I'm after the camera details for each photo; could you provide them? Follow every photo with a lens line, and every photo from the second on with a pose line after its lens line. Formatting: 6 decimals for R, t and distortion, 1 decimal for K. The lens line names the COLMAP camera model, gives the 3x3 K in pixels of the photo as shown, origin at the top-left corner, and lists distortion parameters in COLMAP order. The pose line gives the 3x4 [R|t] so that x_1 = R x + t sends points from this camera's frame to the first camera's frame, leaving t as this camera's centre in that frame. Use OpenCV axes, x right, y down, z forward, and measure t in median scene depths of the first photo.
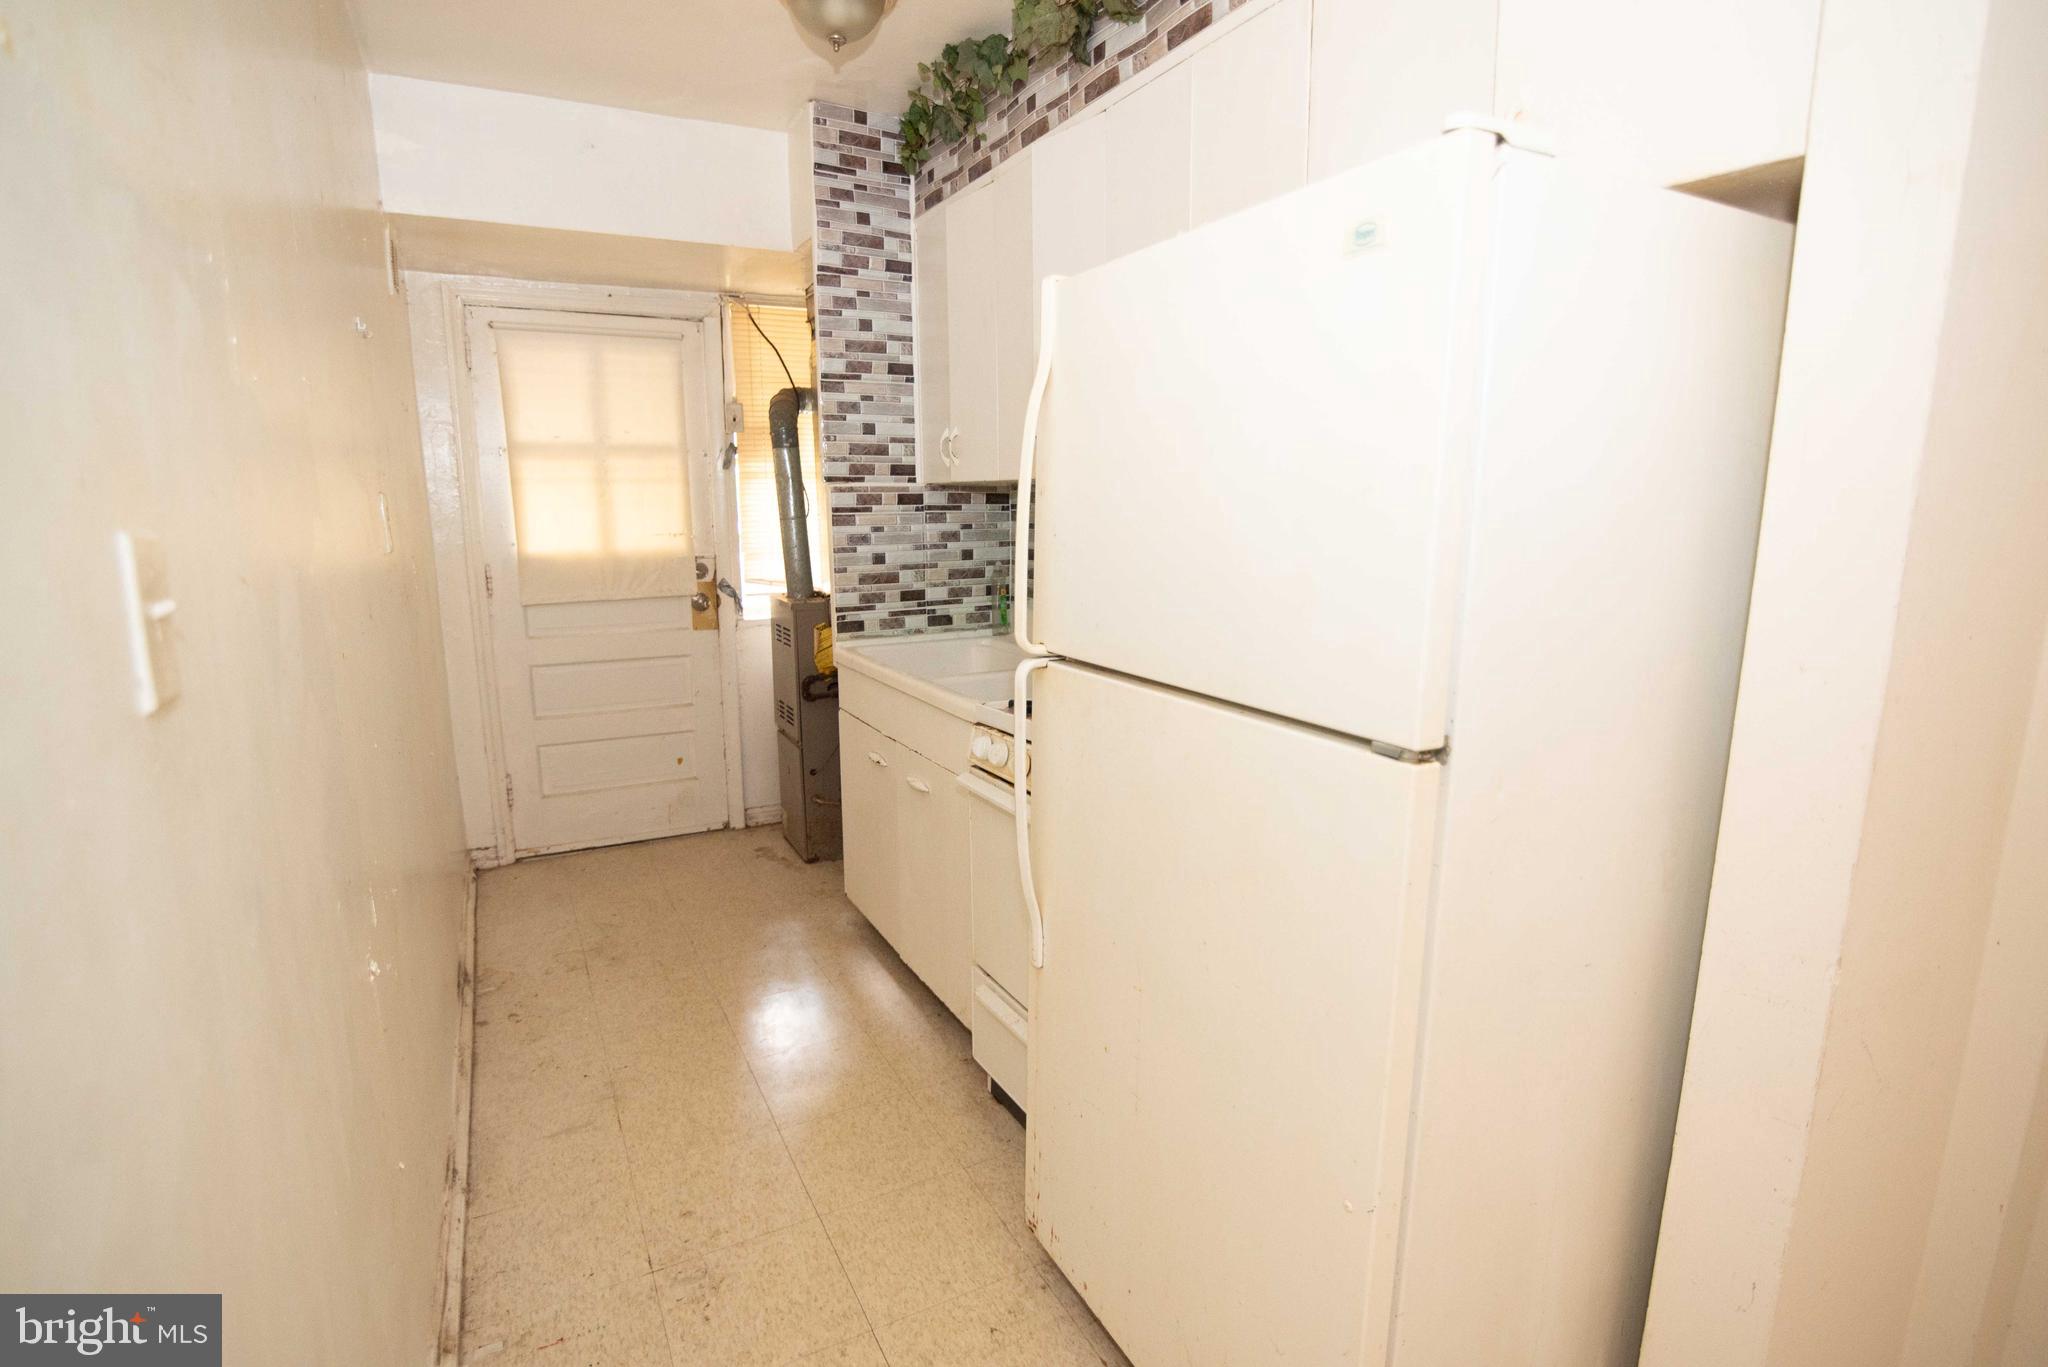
lens RADIAL K [[1004.1, 0, 1018.4], [0, 1004.1, 687.3], [0, 0, 1]] dist [-0.016746, -0.000696]
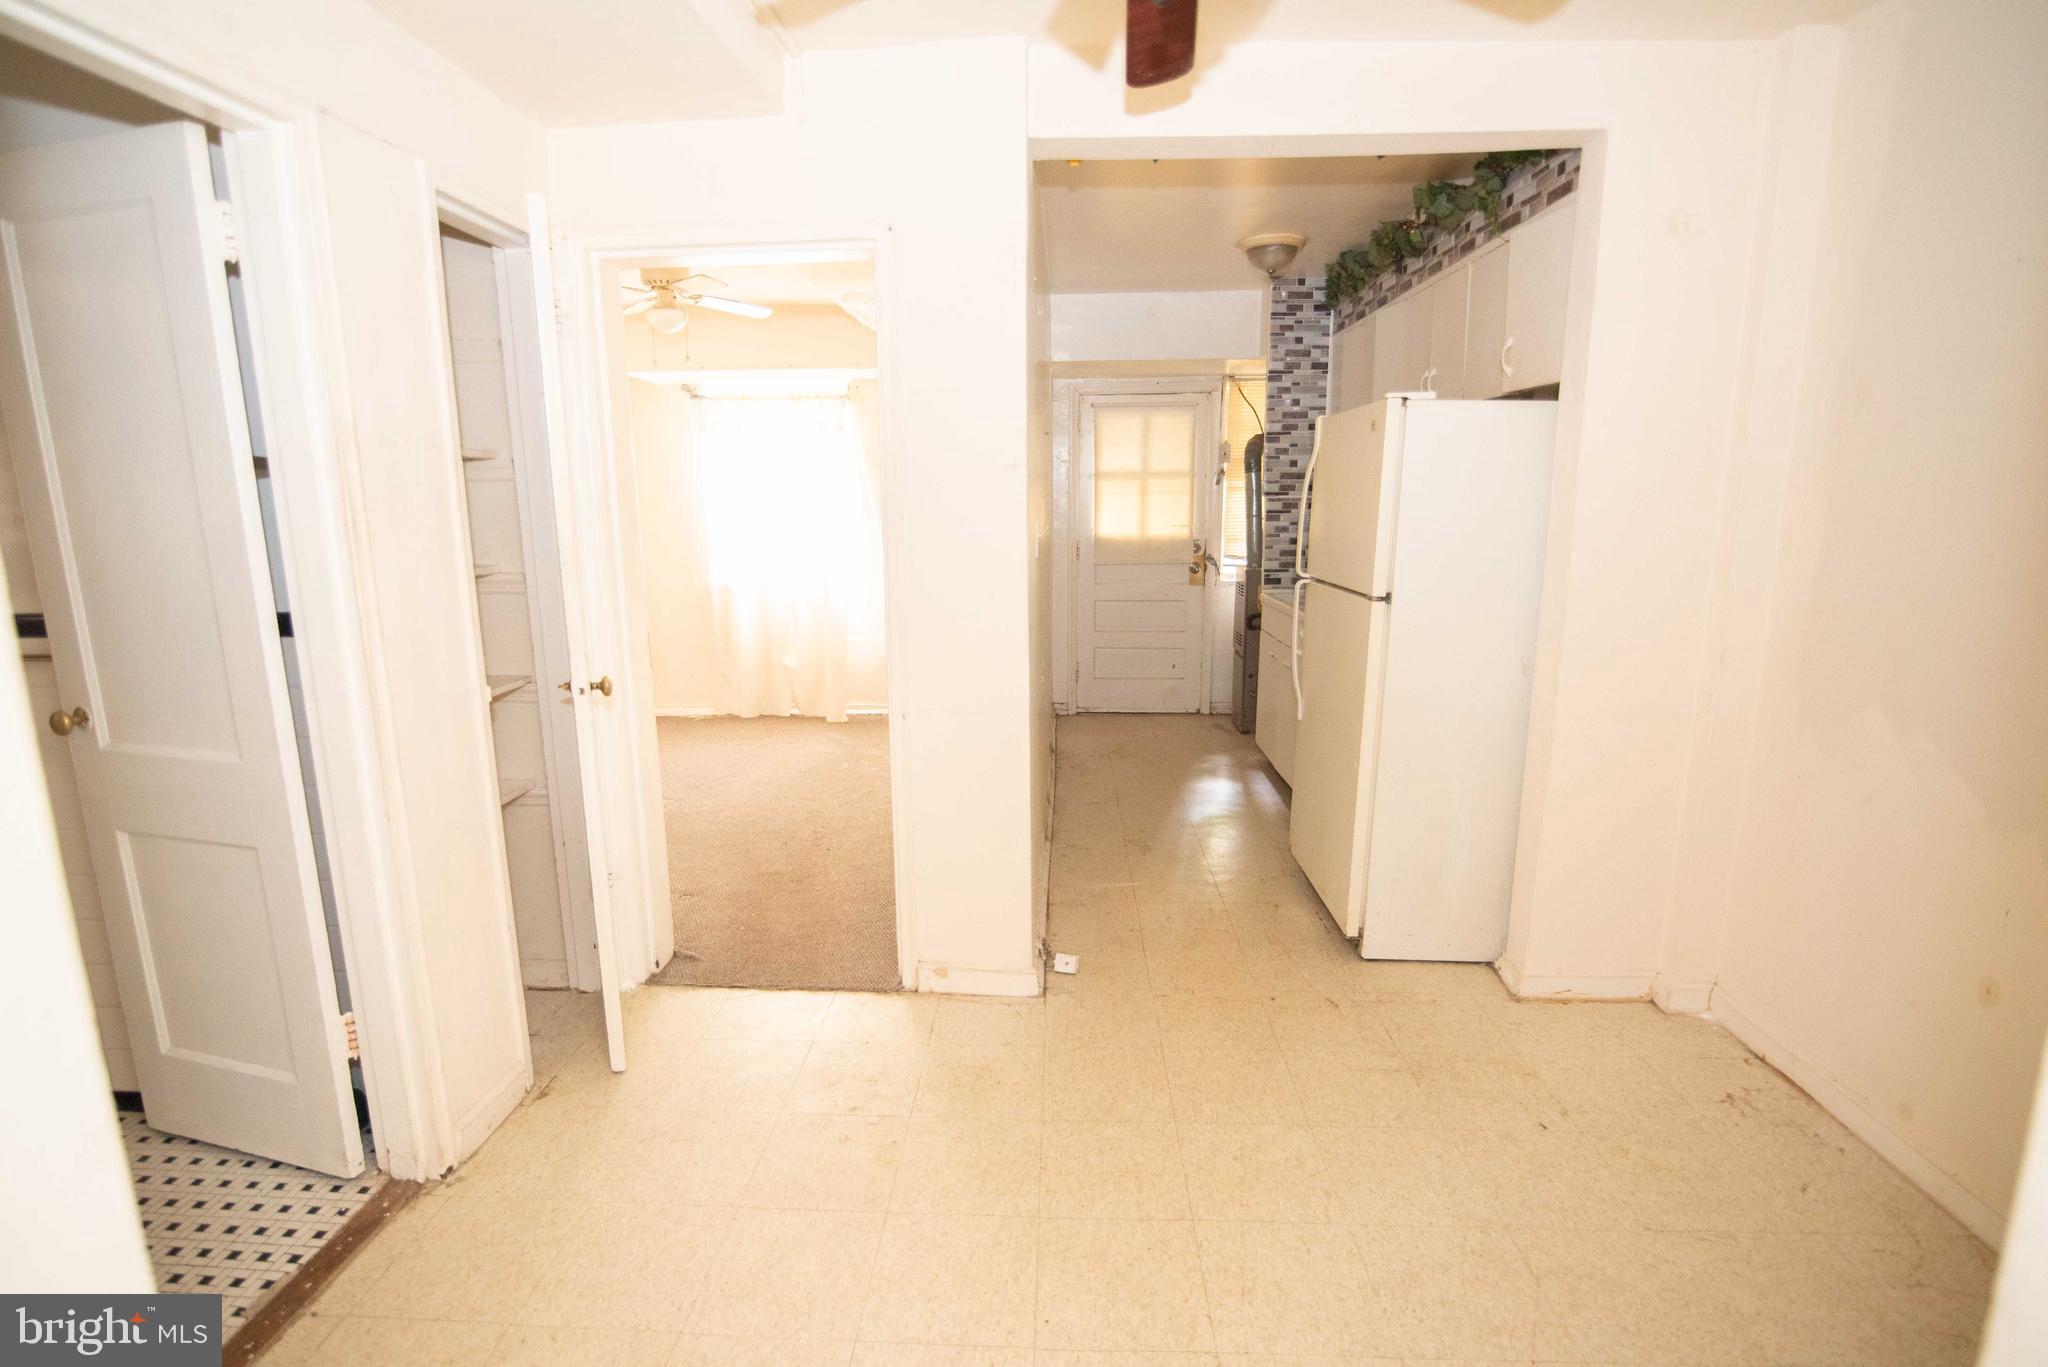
lens RADIAL K [[939.6, 0, 1024.0], [0, 939.6, 683.5], [0, 0, 1]] dist [-0.018882, -0.000027]
pose [[0.867205, 0.094392, -0.488923, 0.252232], [-0.089039, 0.995439, 0.034252, 0.091704], [0.489926, 0.013830, 0.871654, -0.562284]]
